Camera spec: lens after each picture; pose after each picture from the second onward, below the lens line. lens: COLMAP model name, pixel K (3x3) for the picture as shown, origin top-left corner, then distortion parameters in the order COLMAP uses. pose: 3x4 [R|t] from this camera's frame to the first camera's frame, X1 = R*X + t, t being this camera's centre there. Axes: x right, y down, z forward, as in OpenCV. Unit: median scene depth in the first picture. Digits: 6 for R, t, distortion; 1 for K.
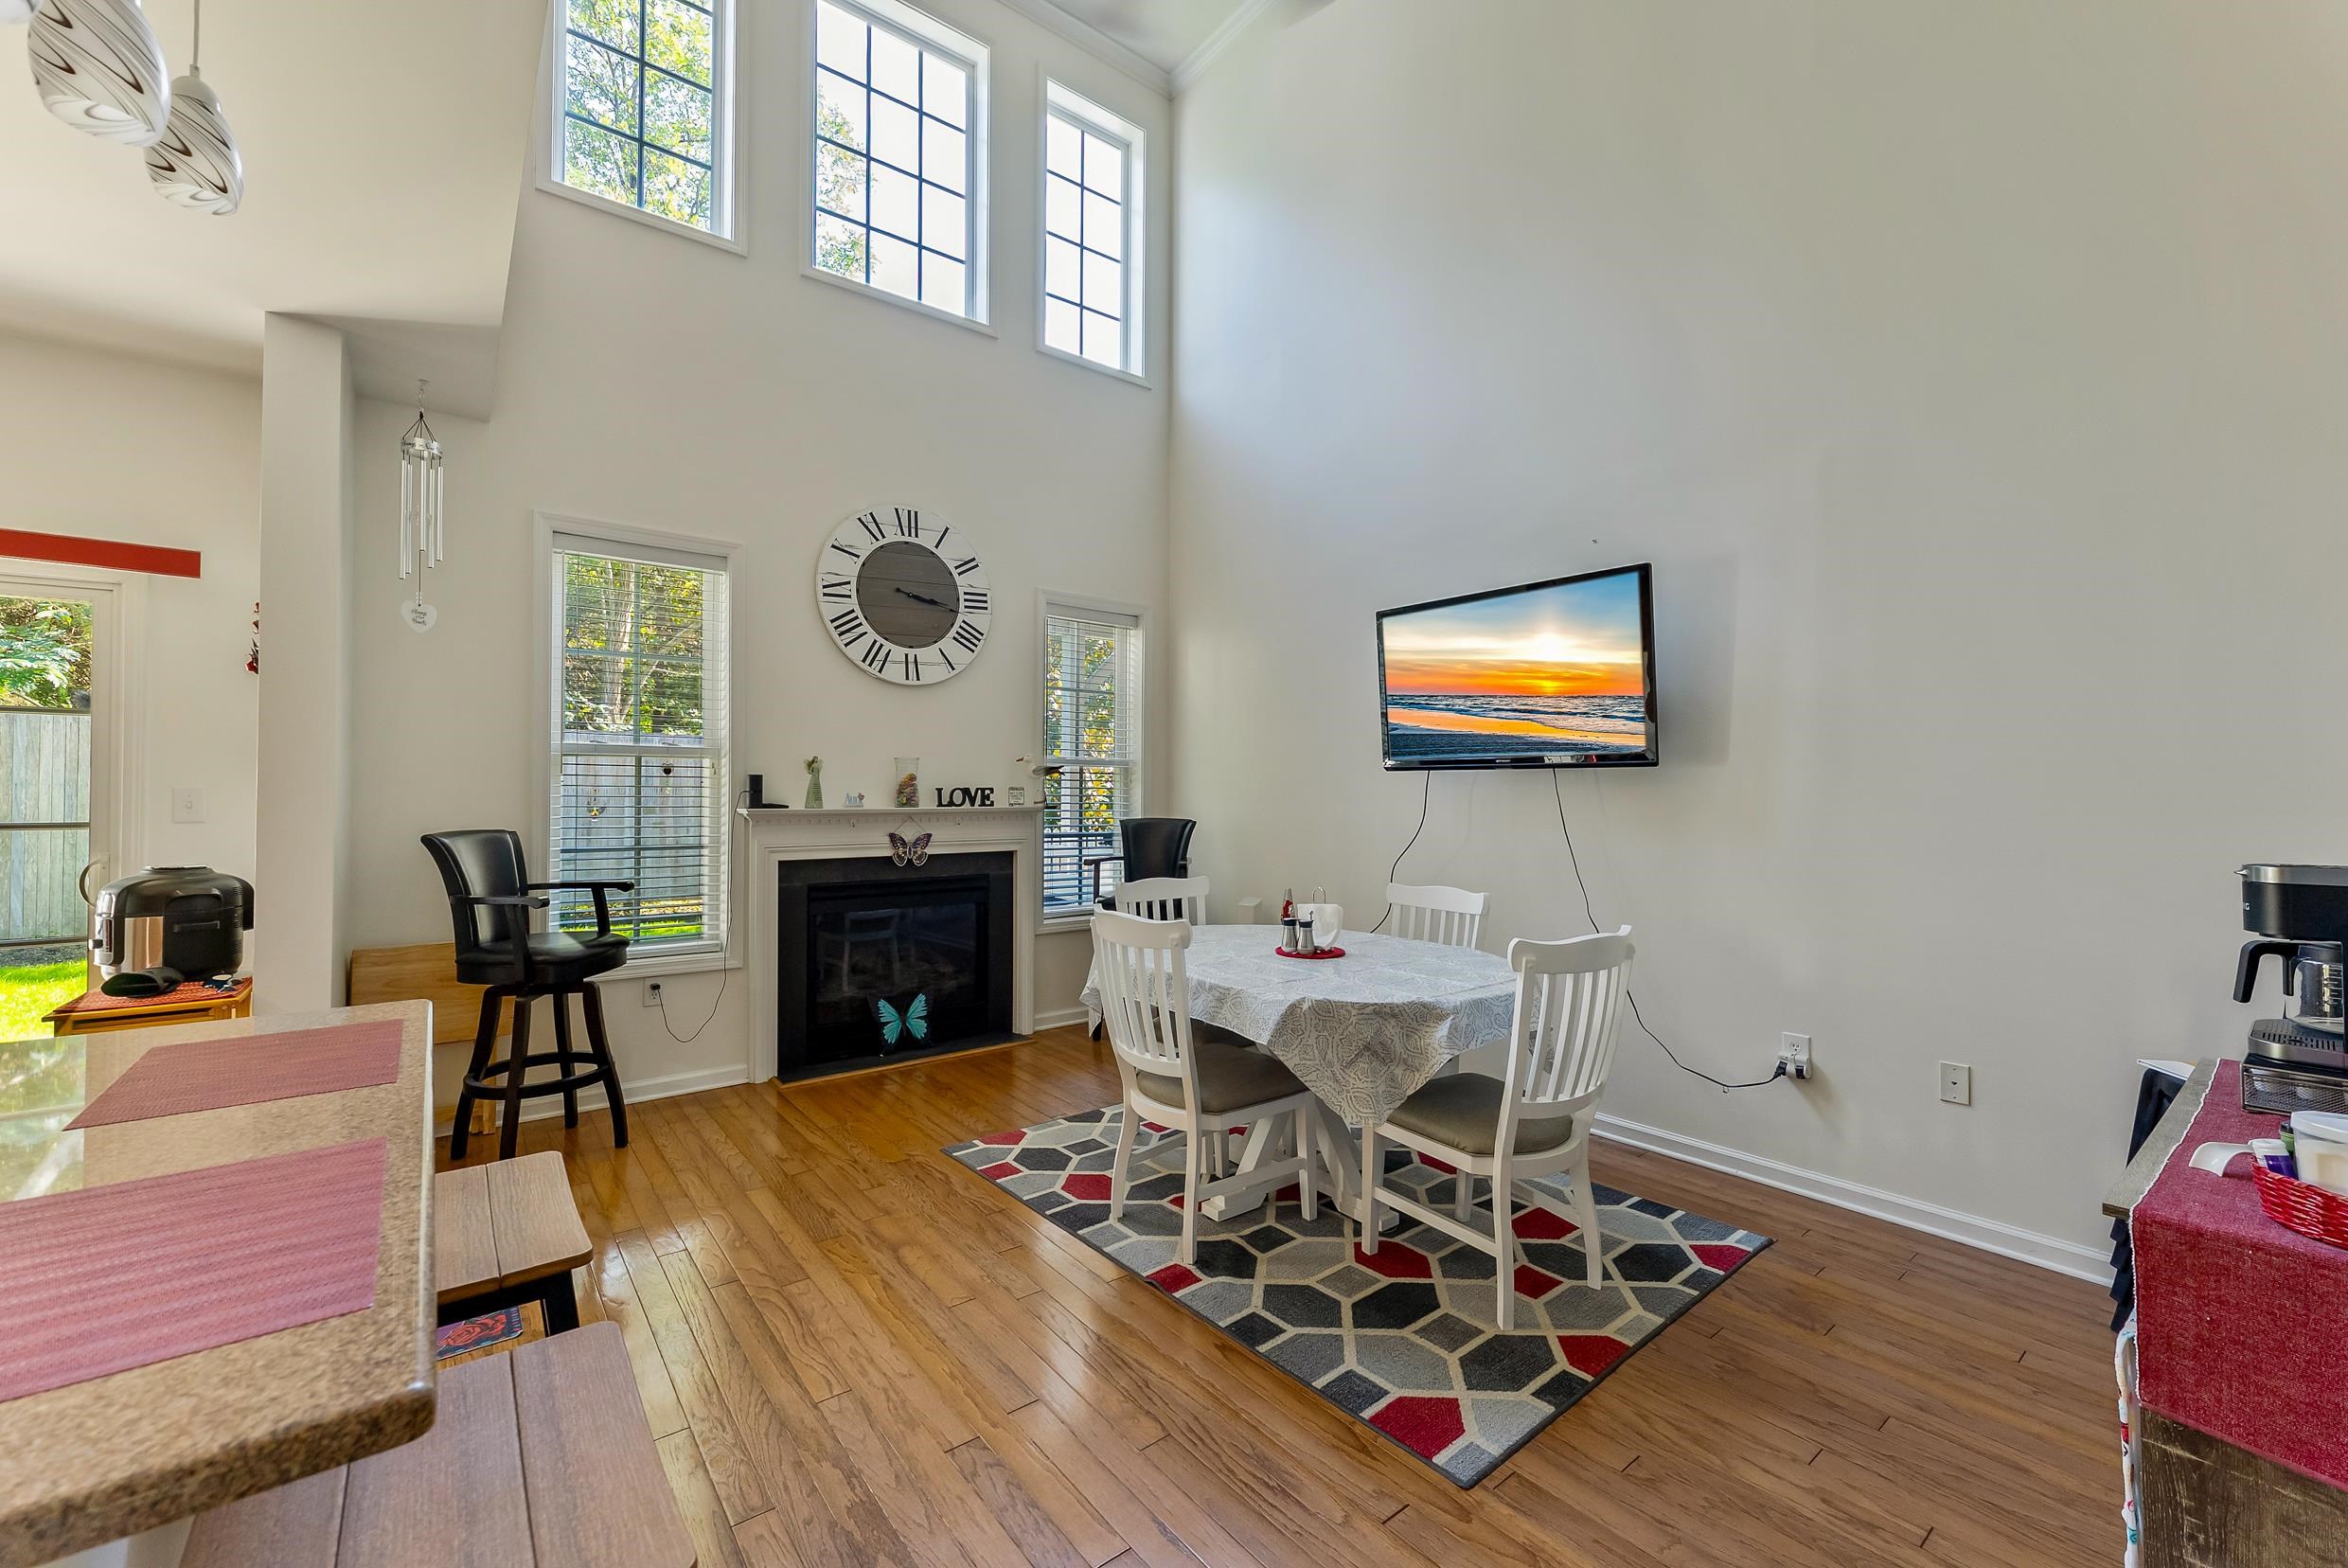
lens RADIAL K [[945.9, 0, 1166.8], [0, 945.9, 786.1], [0, 0, 1]] dist [0.001777, 0.000142]
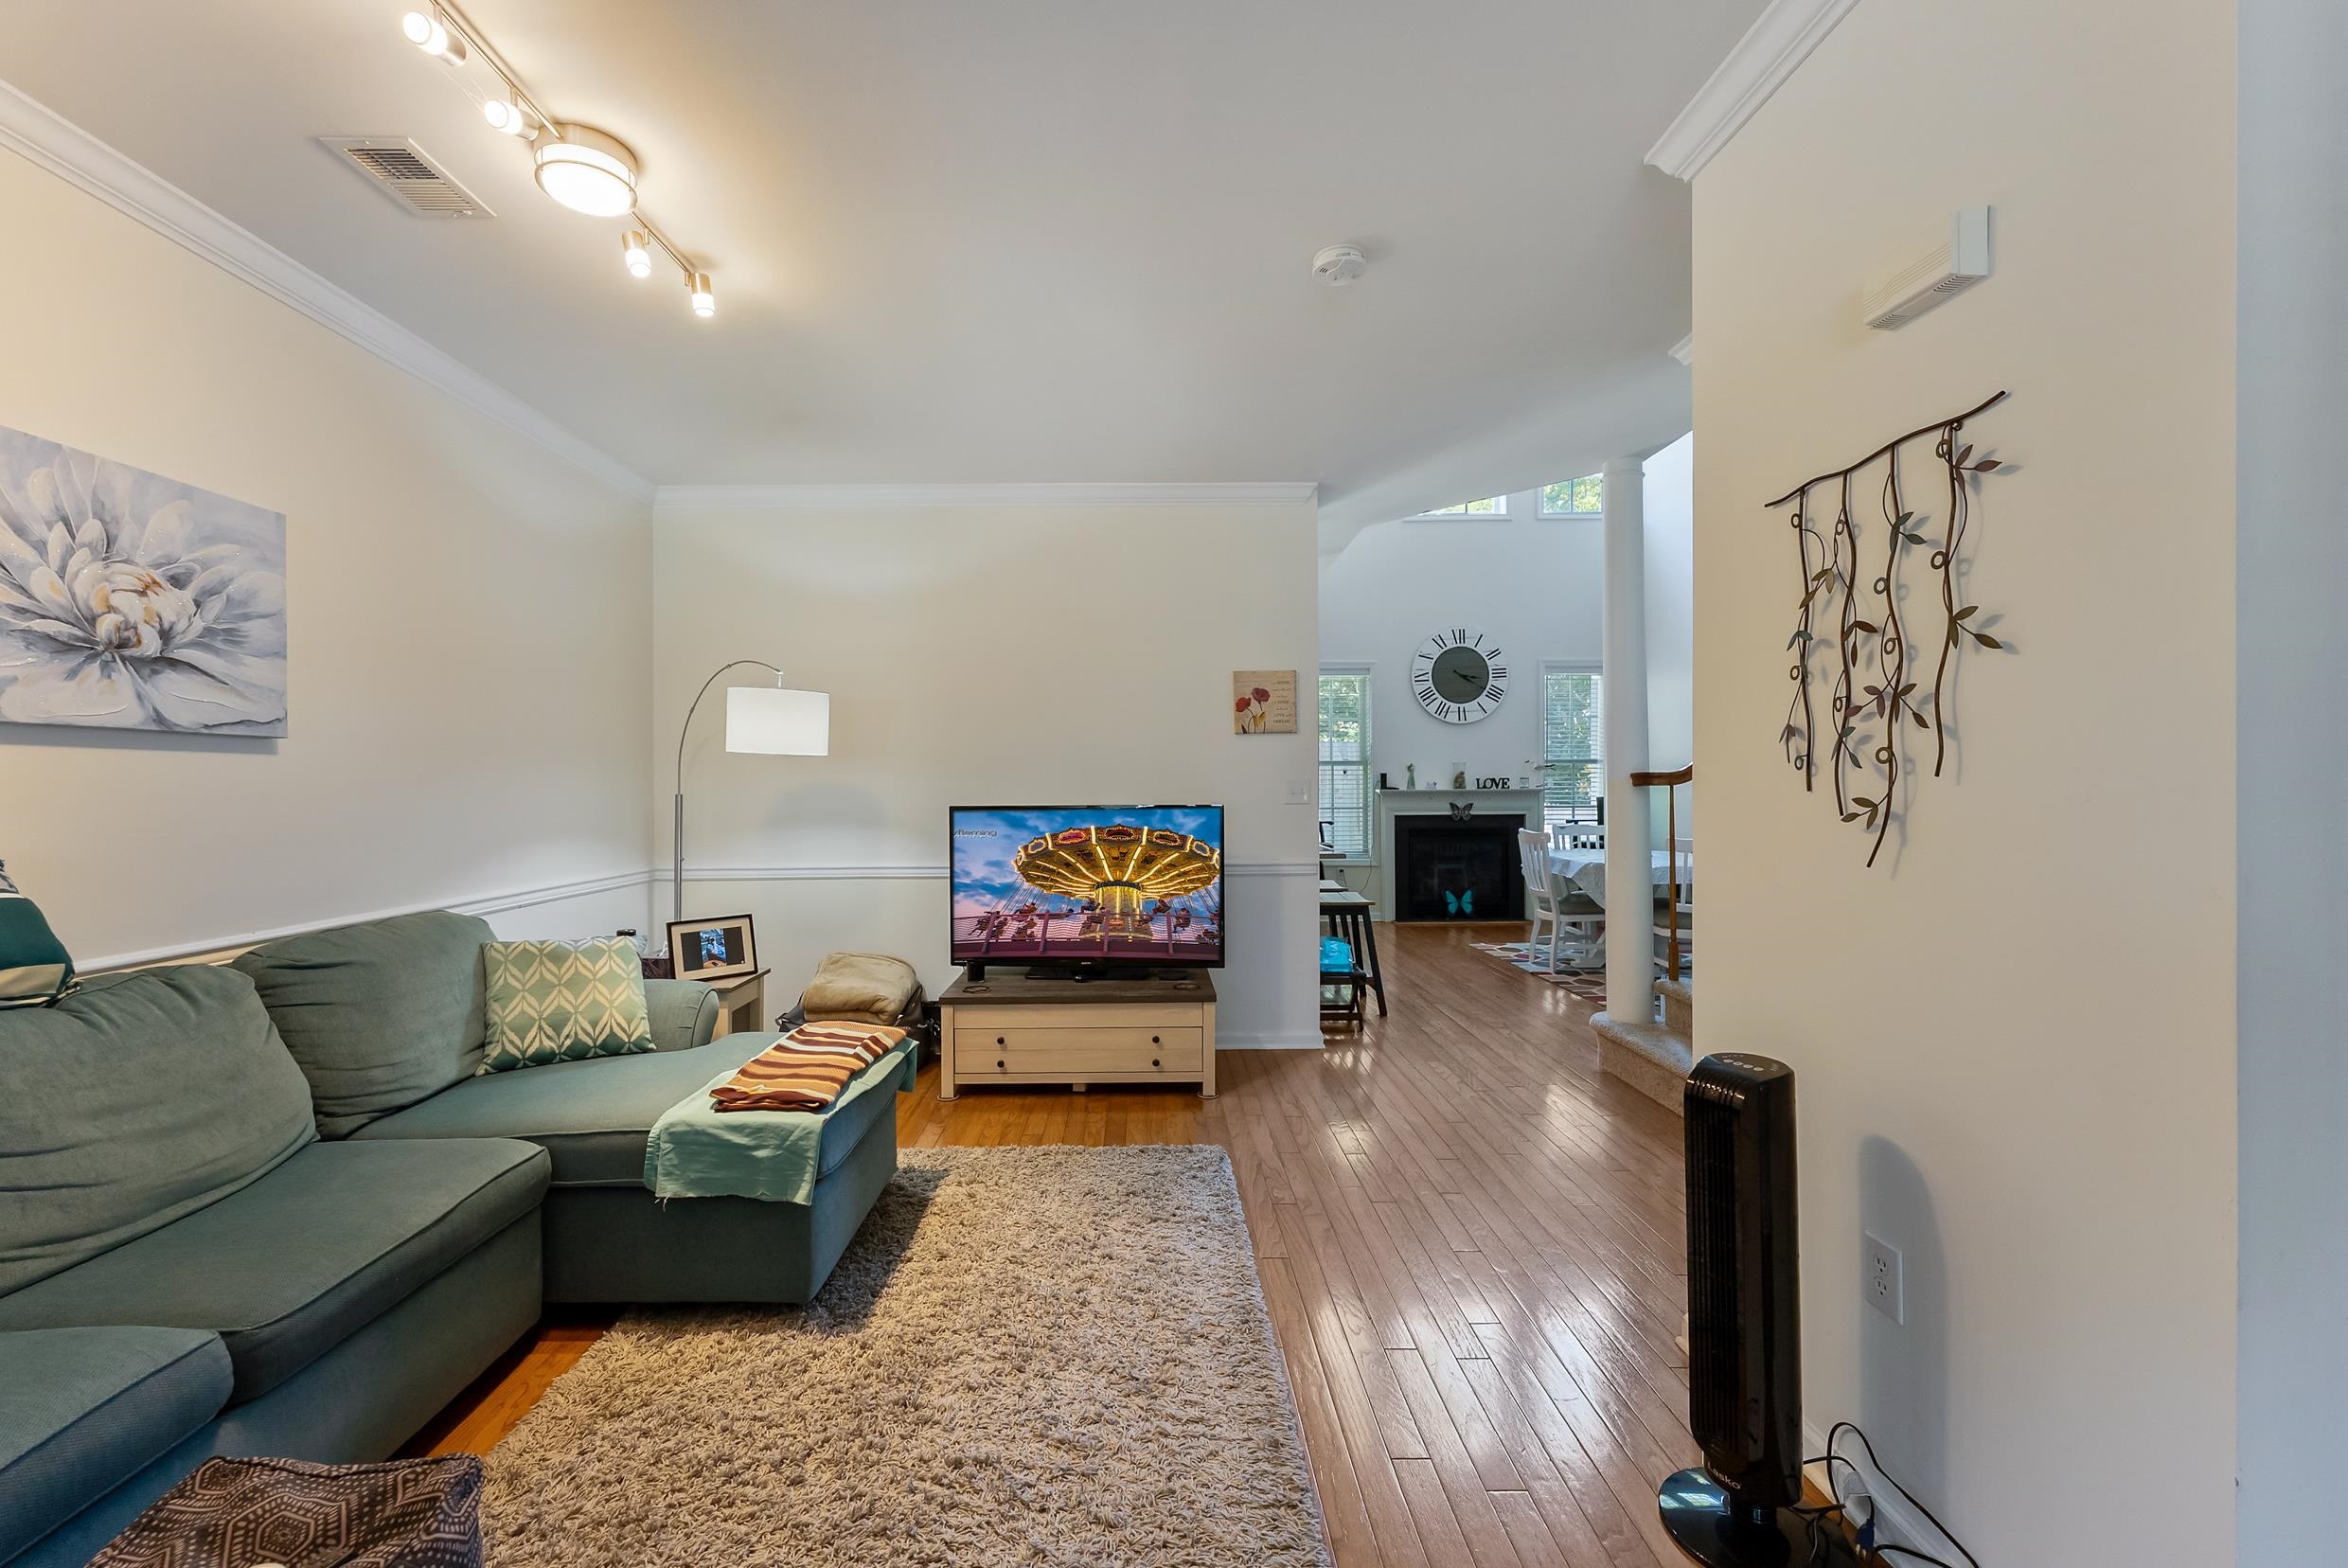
lens RADIAL K [[945.9, 0, 1165.5], [0, 945.9, 781.9], [0, 0, 1]] dist [0.001777, 0.000142]
pose [[0.802811, -0.006812, -0.596194, 0.377984], [0.011942, 0.999918, 0.004656, -0.007871], [0.596113, -0.010858, 0.802827, -0.859505]]
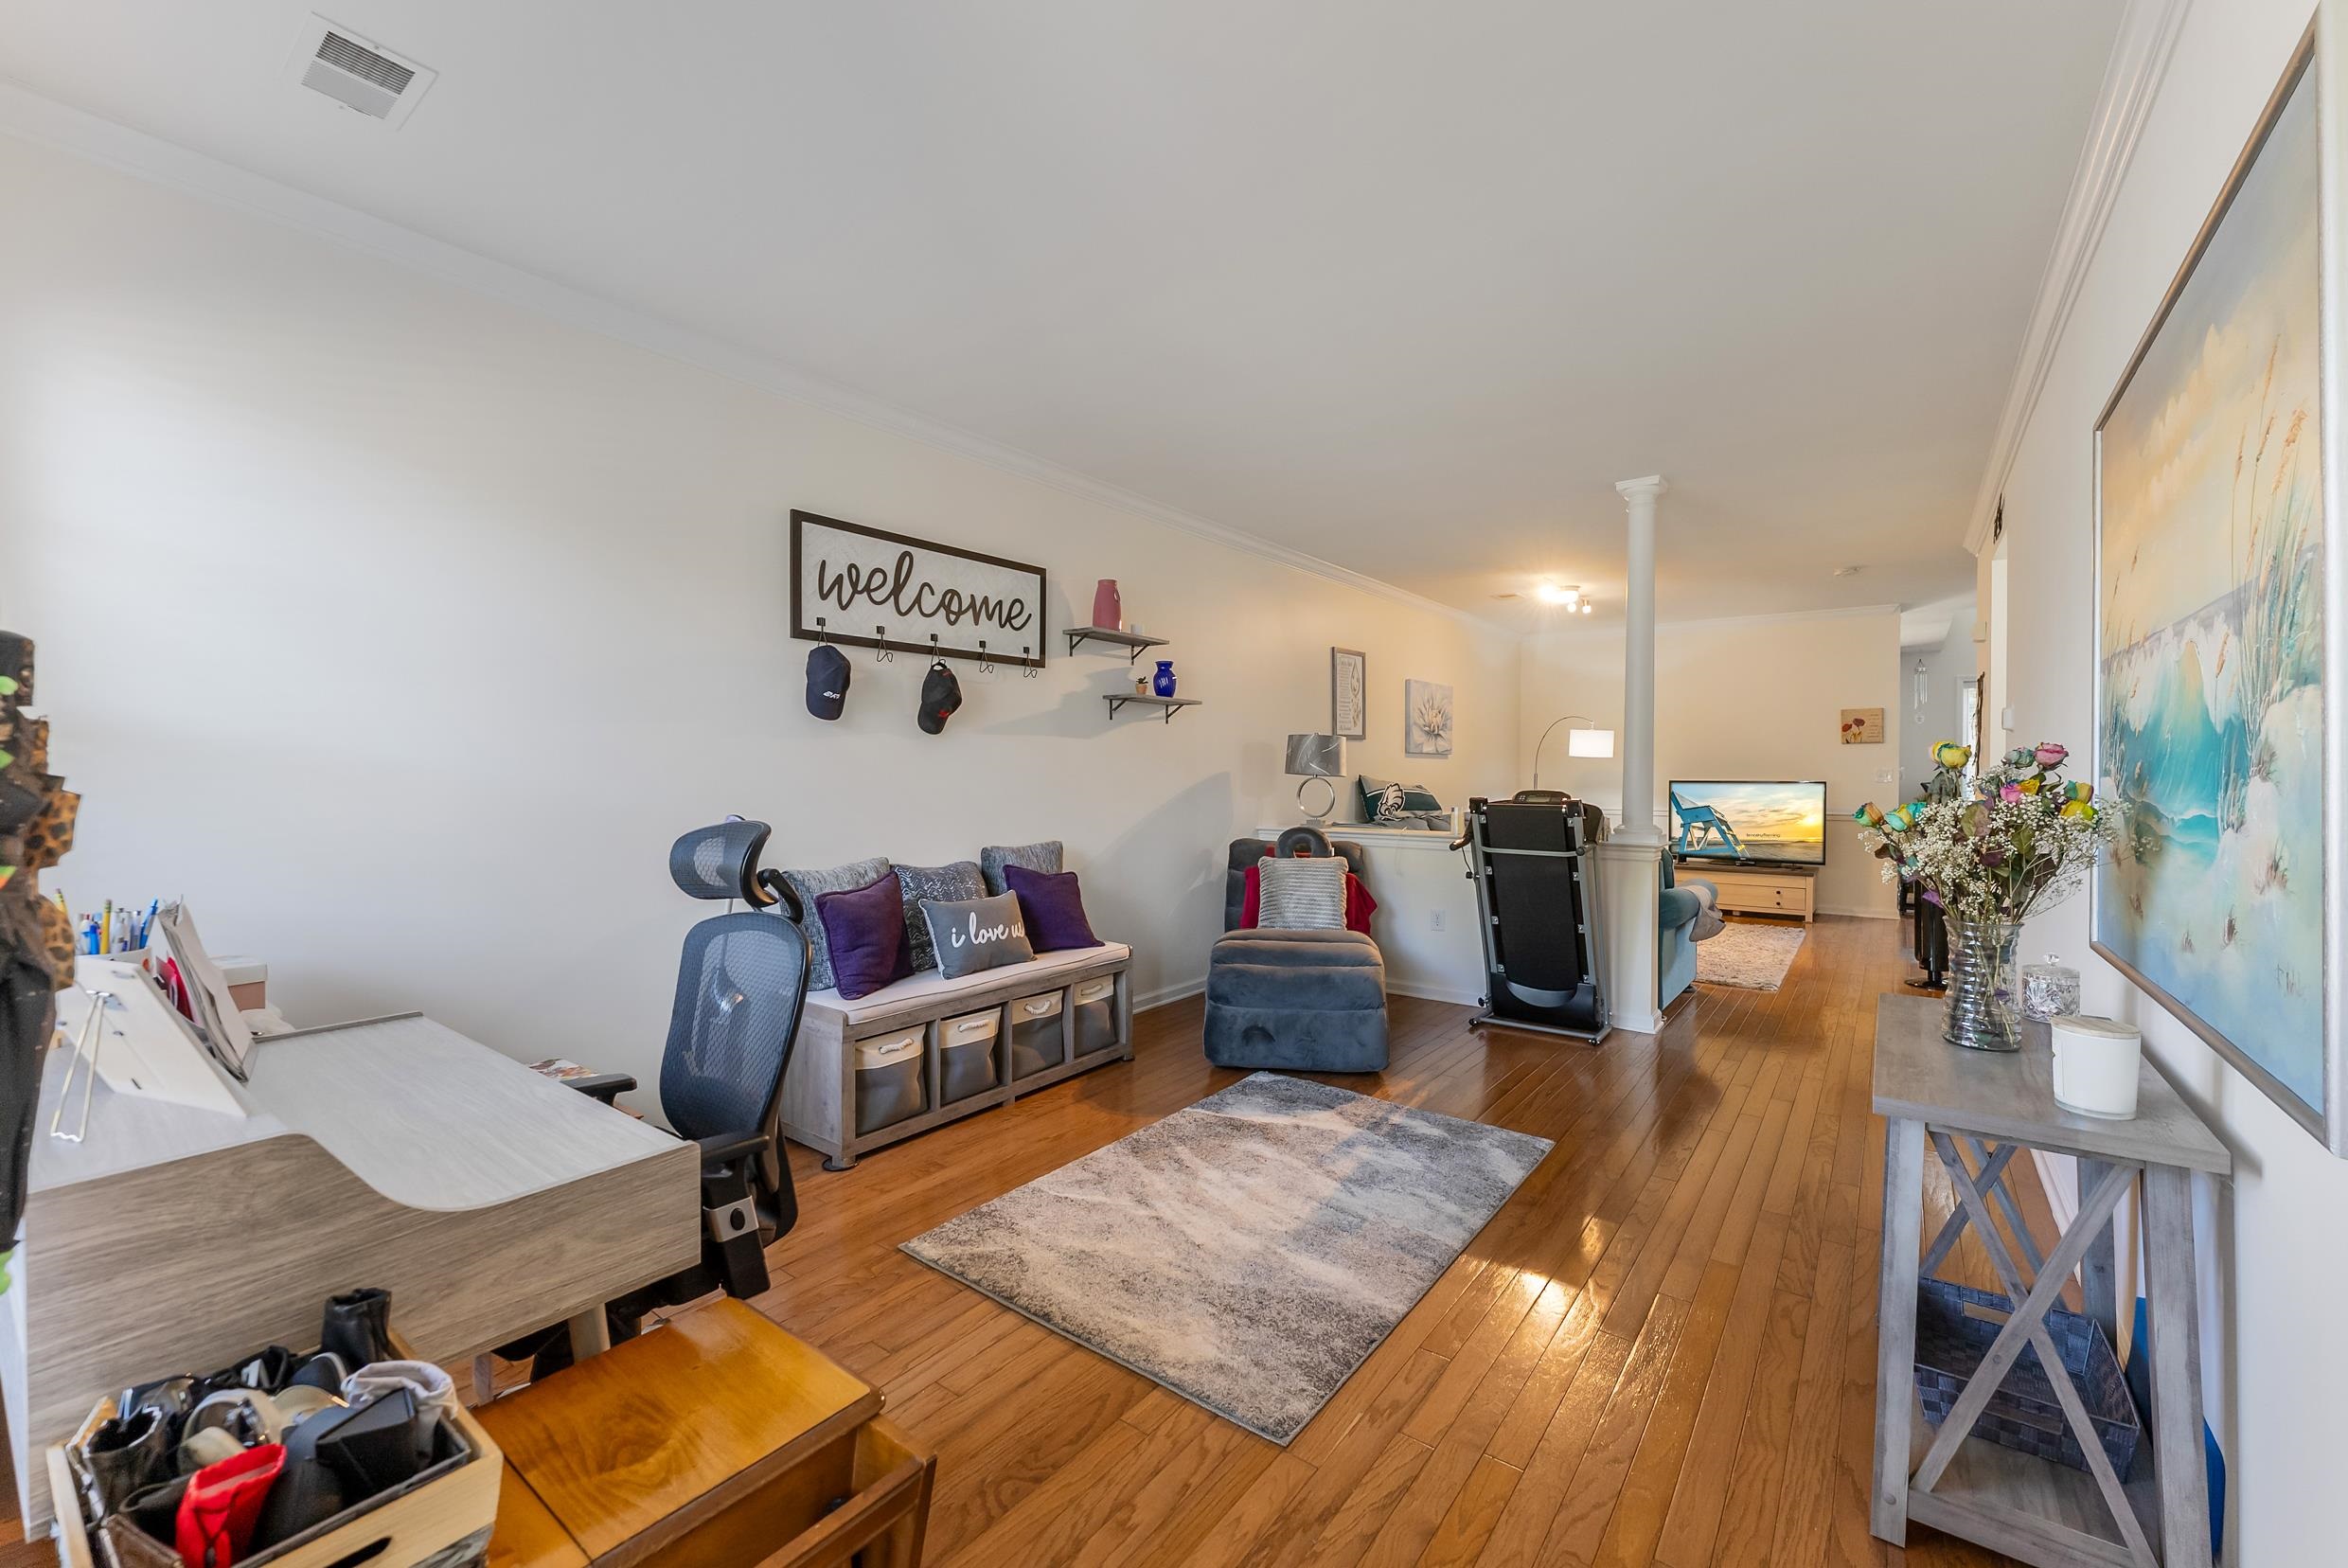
lens RADIAL K [[945.9, 0, 1178.0], [0, 945.9, 780.6], [0, 0, 1]] dist [0.001777, 0.000142]
pose [[0.252731, 0.006214, -0.967517, 2.276736], [0.006571, 0.999945, 0.008139, -0.003204], [0.967514, -0.008415, 0.252676, -2.646310]]
